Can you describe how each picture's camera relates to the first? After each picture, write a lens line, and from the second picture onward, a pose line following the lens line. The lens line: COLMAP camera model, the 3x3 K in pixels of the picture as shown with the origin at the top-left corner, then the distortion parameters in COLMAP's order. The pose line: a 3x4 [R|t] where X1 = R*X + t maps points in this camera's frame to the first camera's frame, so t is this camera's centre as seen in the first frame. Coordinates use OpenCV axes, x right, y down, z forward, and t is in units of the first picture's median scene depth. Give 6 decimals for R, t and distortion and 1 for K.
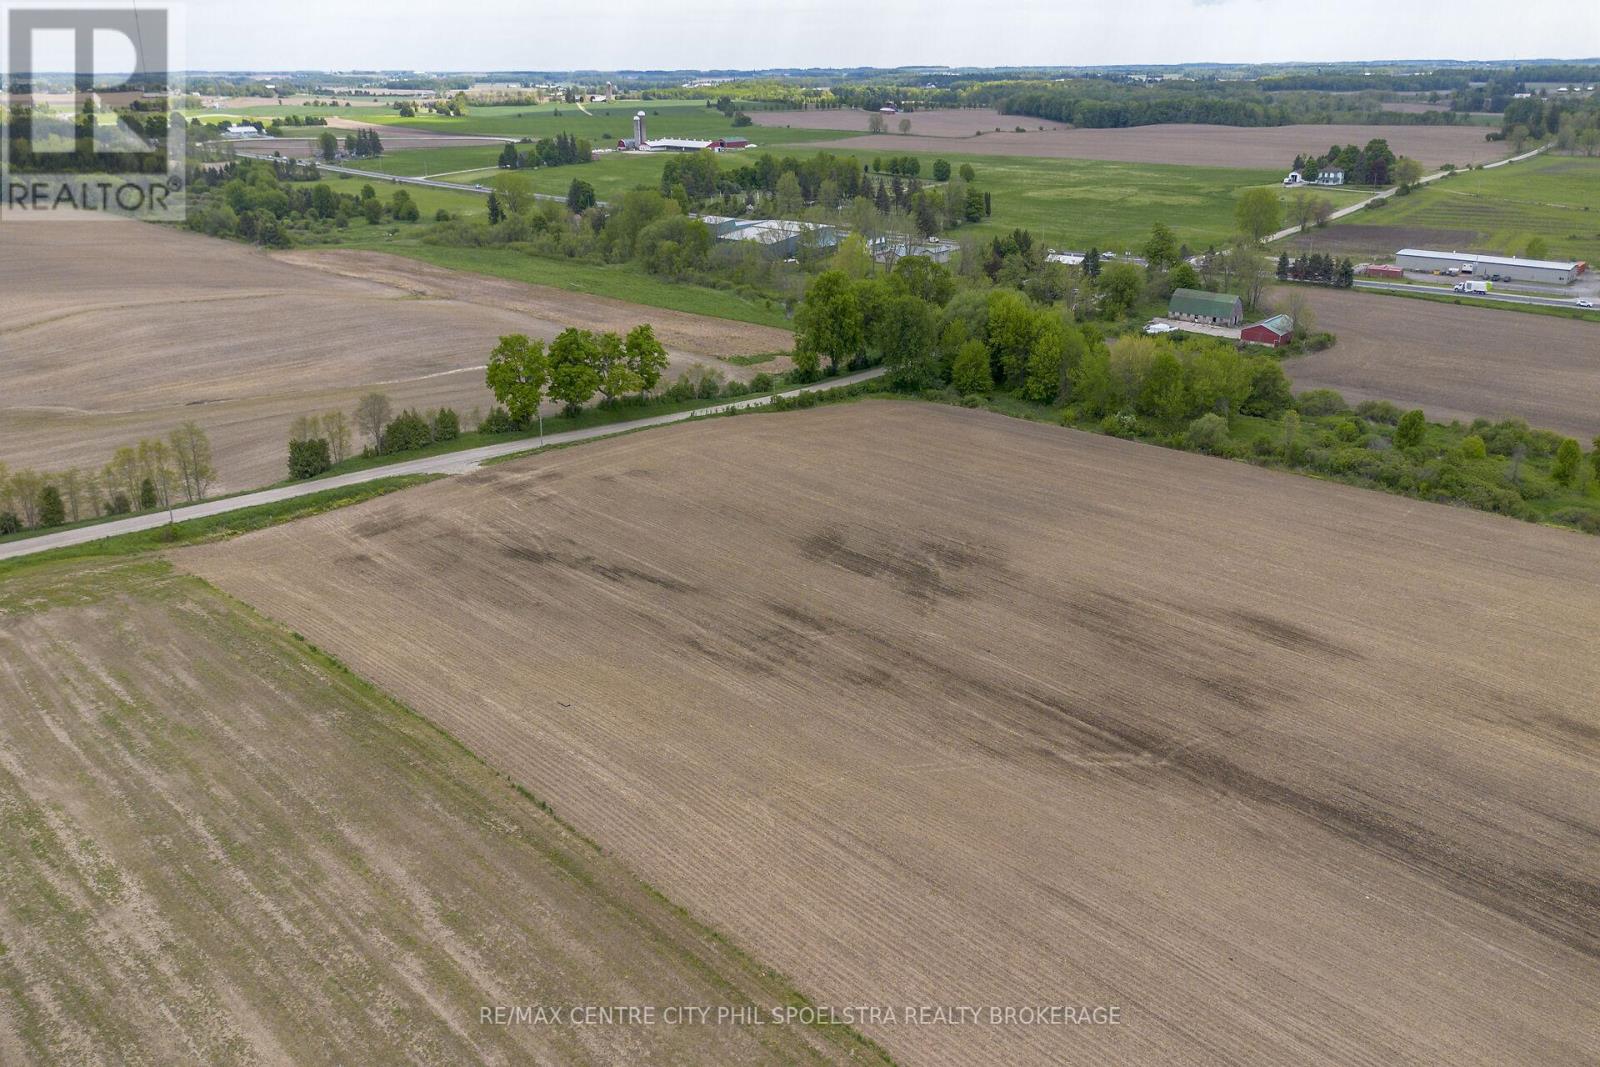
lens RADIAL K [[1132.0, 0, 779.5], [0, 1132.0, 531.8], [0, 0, 1]] dist [0.079714, -0.091402]
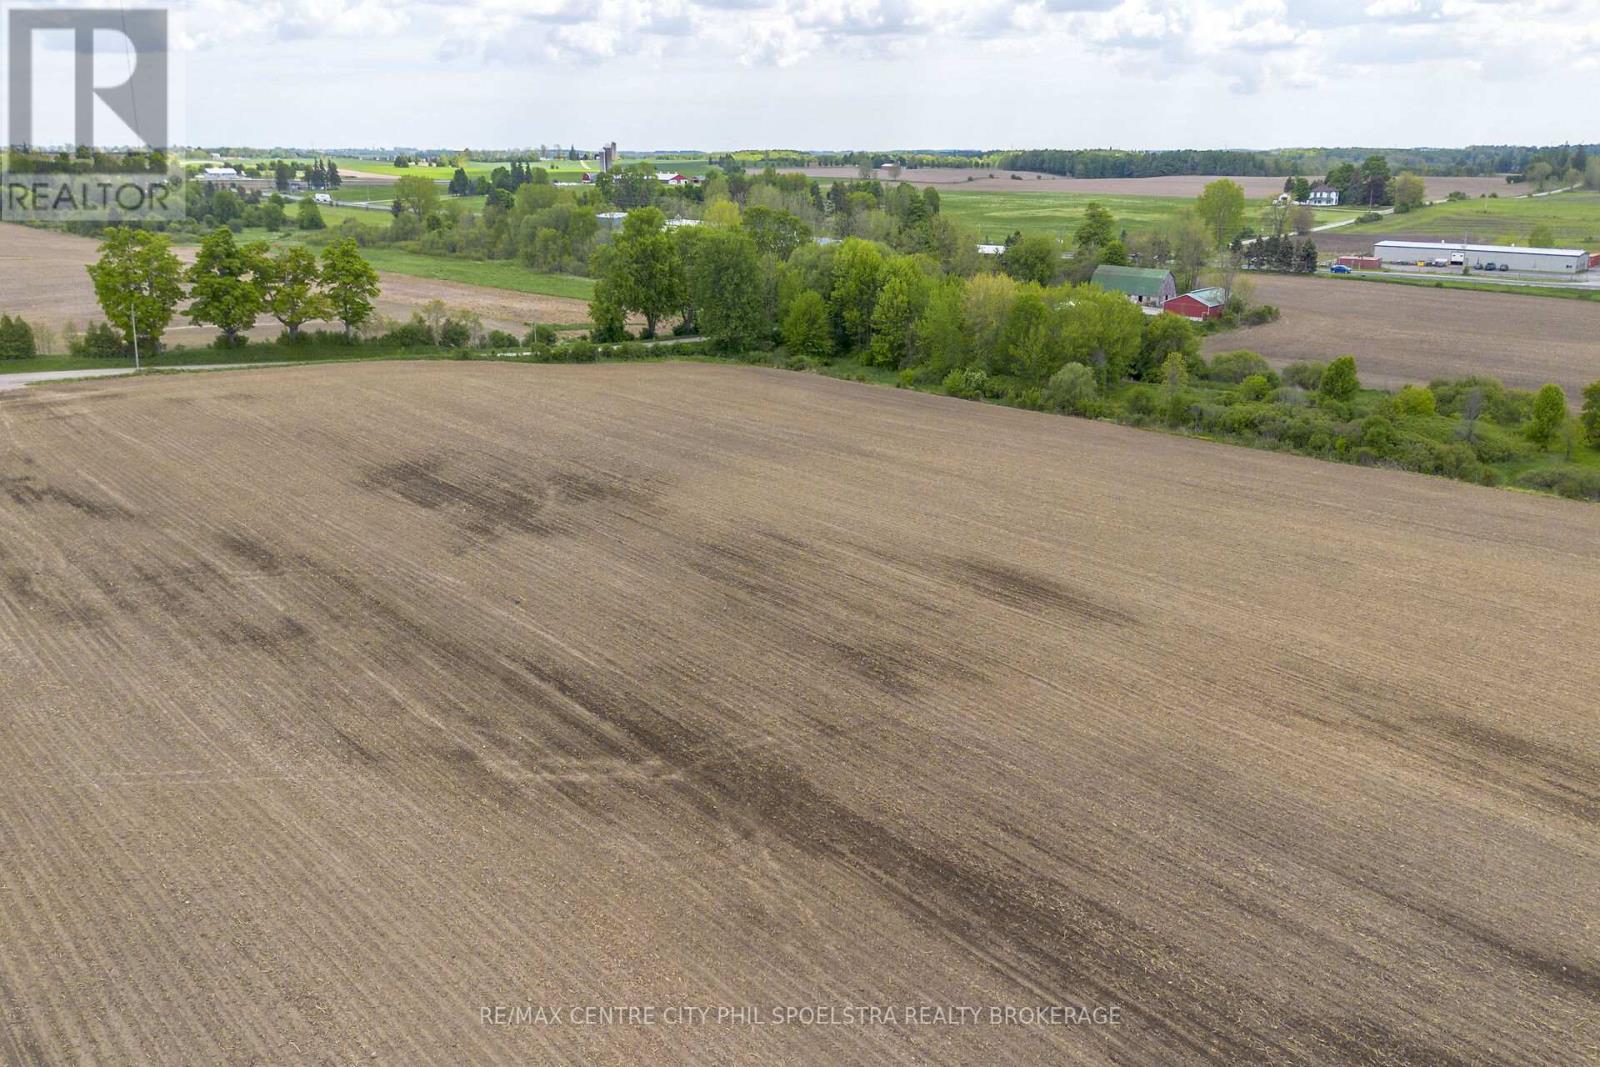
lens RADIAL K [[1132.0, 0, 779.5], [0, 1132.0, 531.8], [0, 0, 1]] dist [0.079714, -0.091402]
pose [[0.999353, 0.017747, -0.031276, 0.220232], [-0.019811, 0.997558, -0.066977, 0.068258], [0.030011, 0.067554, 0.997264, 0.260671]]
